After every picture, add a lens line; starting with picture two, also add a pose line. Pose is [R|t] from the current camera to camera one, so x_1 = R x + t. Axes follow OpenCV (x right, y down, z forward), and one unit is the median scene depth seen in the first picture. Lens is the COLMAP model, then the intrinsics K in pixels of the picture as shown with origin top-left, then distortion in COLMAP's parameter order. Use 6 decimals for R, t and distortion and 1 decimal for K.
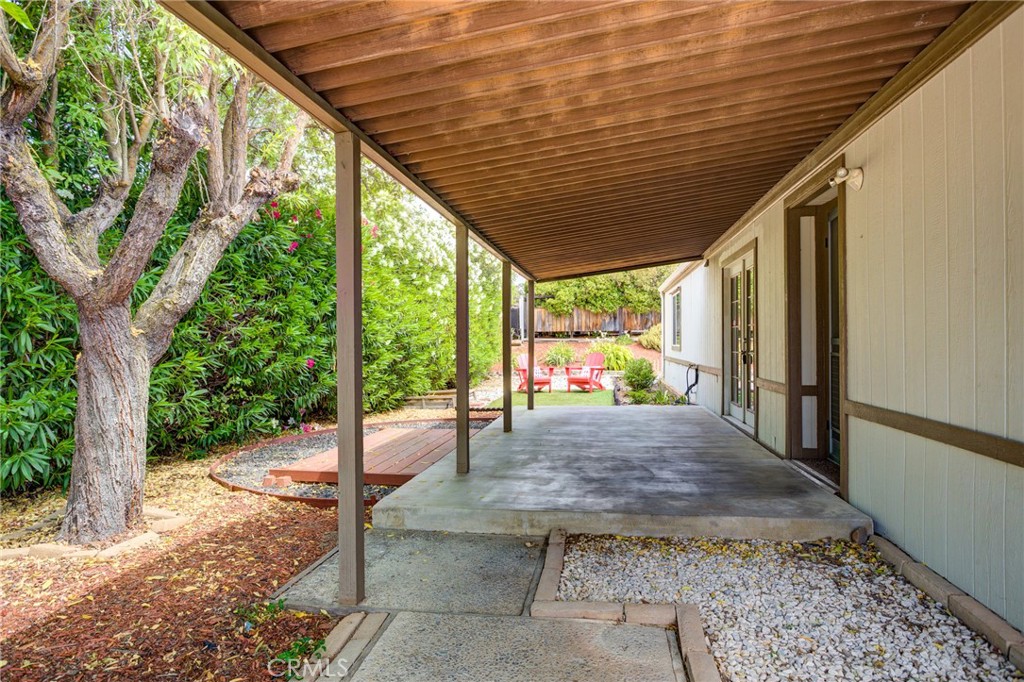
lens RADIAL K [[608.1, 0, 513.4], [0, 608.1, 334.2], [0, 0, 1]] dist [-0.005179, -0.001178]
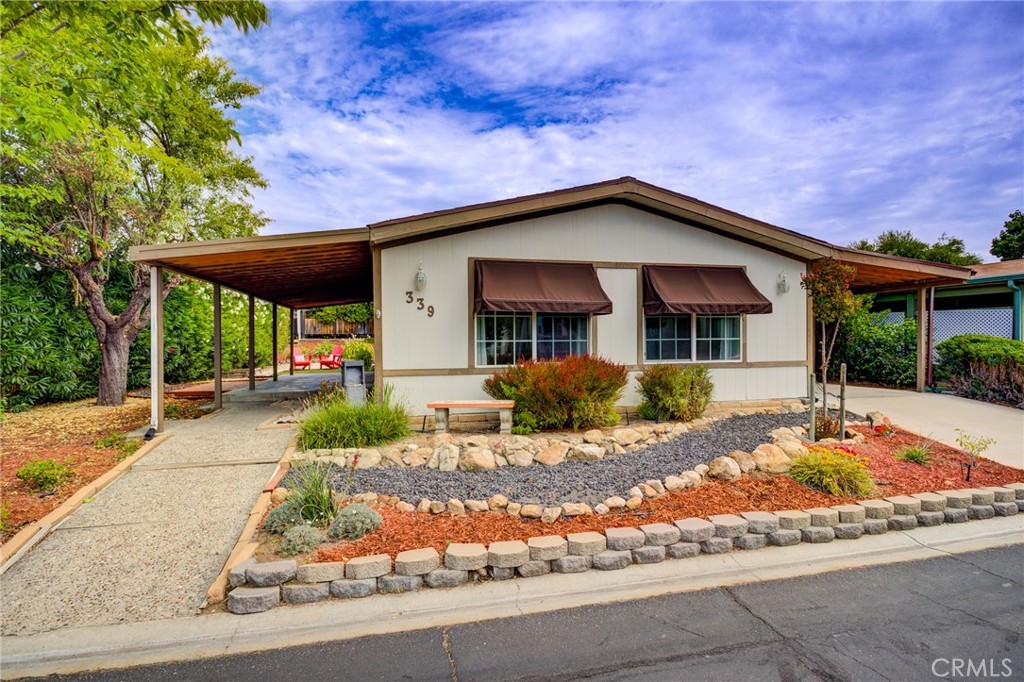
lens RADIAL K [[498.7, 0, 507.8], [0, 498.7, 349.8], [0, 0, 1]] dist [-0.005946, 0.003064]
pose [[0.926469, -0.005887, 0.376325, 0.069547], [-0.004859, 0.999607, 0.027600, -0.005121], [-0.376340, -0.027399, 0.926077, -0.742204]]
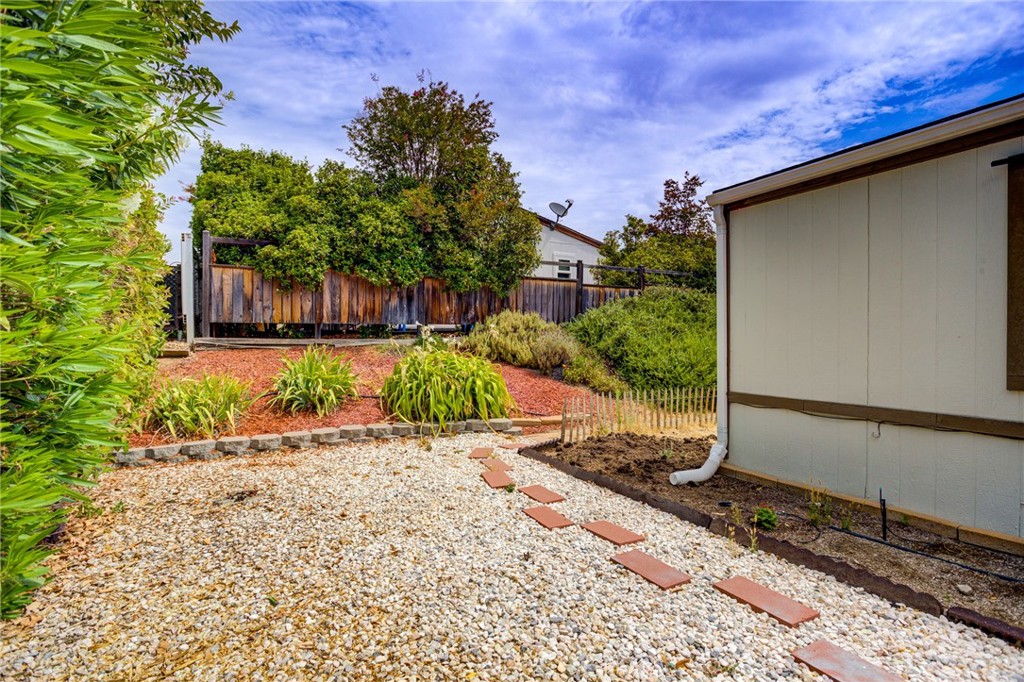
lens RADIAL K [[502.9, 0, 512.1], [0, 502.9, 342.2], [0, 0, 1]] dist [-0.018301, 0.006711]
pose [[0.799042, 0.004093, 0.601261, -0.034447], [-0.010133, 0.999926, 0.006658, 0.012920], [-0.601189, -0.011413, 0.799025, 1.487165]]
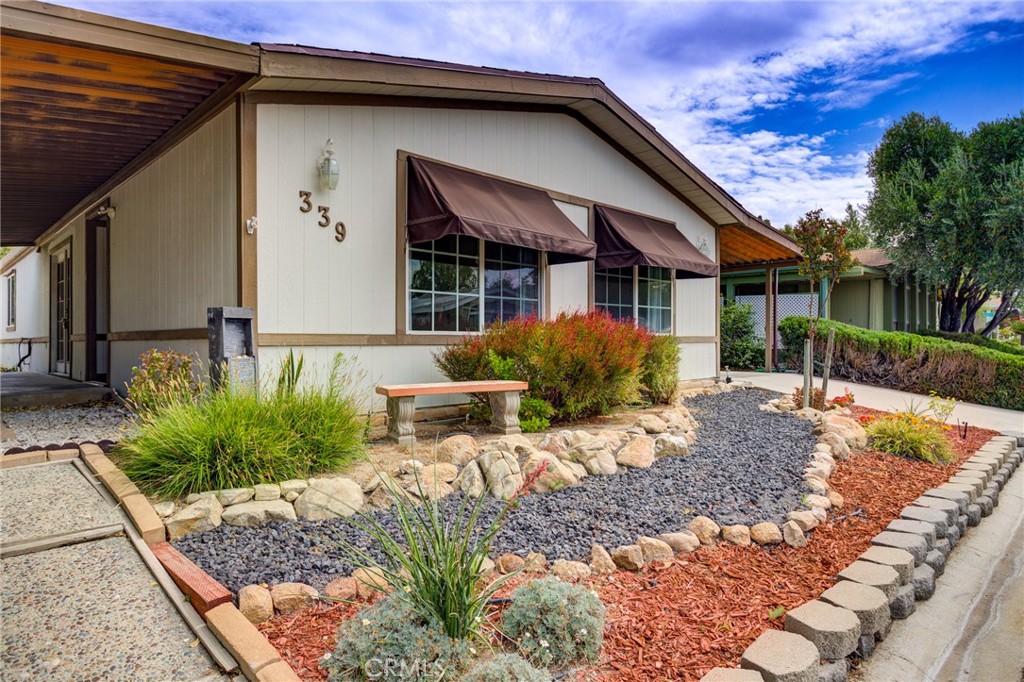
lens RADIAL K [[608.1, 0, 514.9], [0, 608.1, 345.2], [0, 0, 1]] dist [-0.005179, -0.001178]
pose [[0.590158, 0.002040, 0.807285, -0.082489], [-0.012321, 0.999903, 0.006480, 0.048495], [-0.807194, -0.013770, 0.590126, -0.431975]]
